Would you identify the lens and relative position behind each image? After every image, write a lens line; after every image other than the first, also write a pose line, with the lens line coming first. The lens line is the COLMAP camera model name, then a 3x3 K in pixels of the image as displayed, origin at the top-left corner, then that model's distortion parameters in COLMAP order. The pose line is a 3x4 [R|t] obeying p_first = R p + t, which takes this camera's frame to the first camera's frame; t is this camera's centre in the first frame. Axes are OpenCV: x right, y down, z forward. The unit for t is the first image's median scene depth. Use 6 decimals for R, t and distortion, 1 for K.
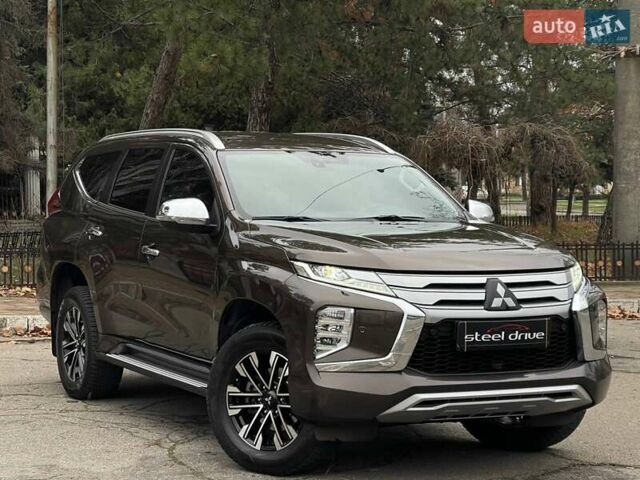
lens RADIAL K [[1445.2, 0, 322.3], [0, 1445.2, 236.7], [0, 0, 1]] dist [0.157840, 0.000000]
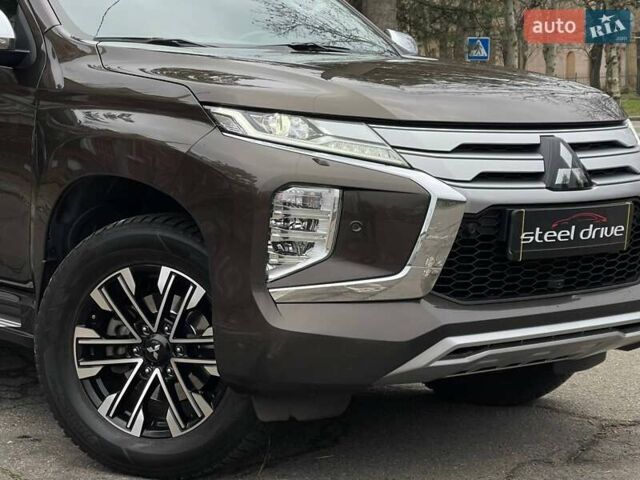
lens RADIAL K [[1445.2, 0, 321.2], [0, 1445.2, 243.6], [0, 0, 1]] dist [0.157840, 0.000000]
pose [[0.969102, -0.018274, 0.245982, -0.117030], [-0.001012, 0.996949, 0.078051, 0.026235], [-0.246658, -0.075888, 0.966127, 0.443732]]
